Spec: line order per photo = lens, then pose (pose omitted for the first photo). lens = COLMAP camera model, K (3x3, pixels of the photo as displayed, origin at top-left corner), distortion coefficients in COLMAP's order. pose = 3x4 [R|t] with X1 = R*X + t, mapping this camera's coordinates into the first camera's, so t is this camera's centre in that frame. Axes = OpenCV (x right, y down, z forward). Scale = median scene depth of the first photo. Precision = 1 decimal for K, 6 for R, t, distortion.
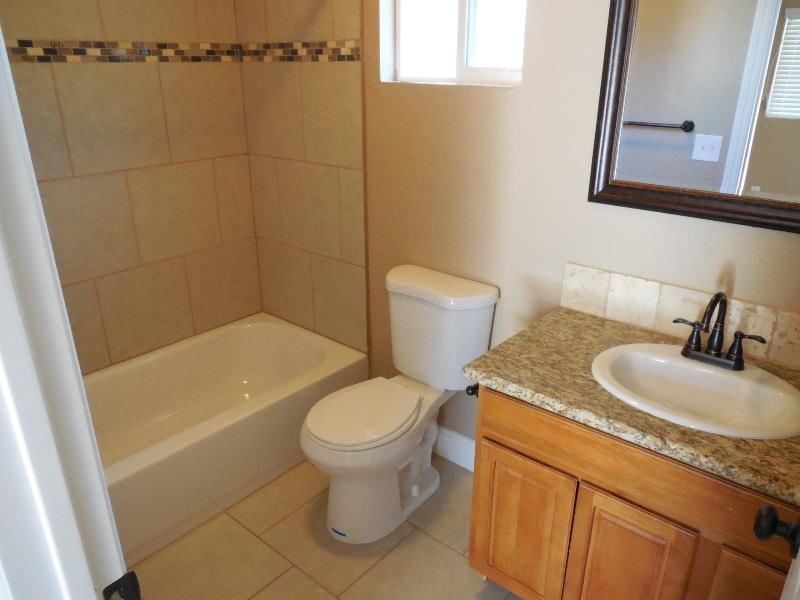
lens RADIAL K [[605.9, 0, 402.8], [0, 605.9, 301.6], [0, 0, 1]] dist [0.000534, -0.000297]
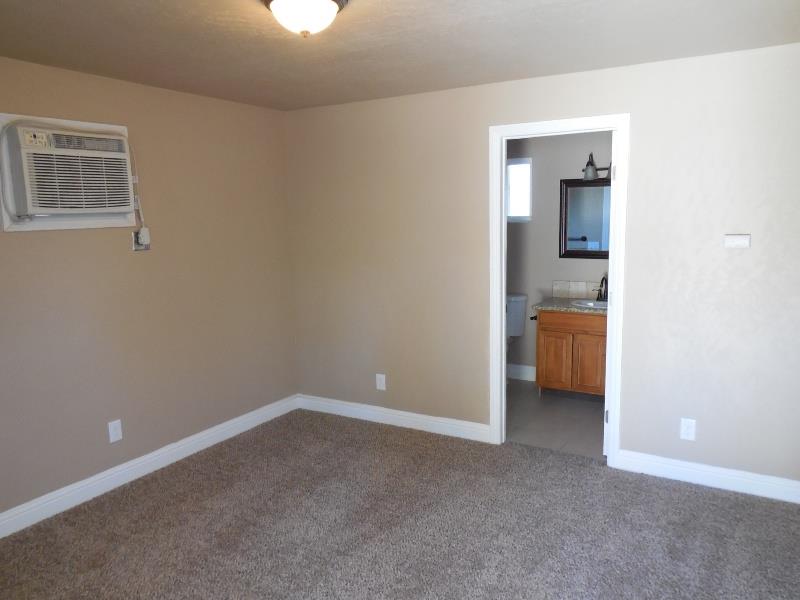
lens RADIAL K [[605.9, 0, 402.8], [0, 605.9, 301.6], [0, 0, 1]] dist [0.000534, -0.000297]
pose [[0.986928, -0.042024, 0.155584, -0.914764], [0.076221, 0.972321, -0.220868, 0.635014], [-0.141996, 0.229839, 0.962814, -1.689399]]
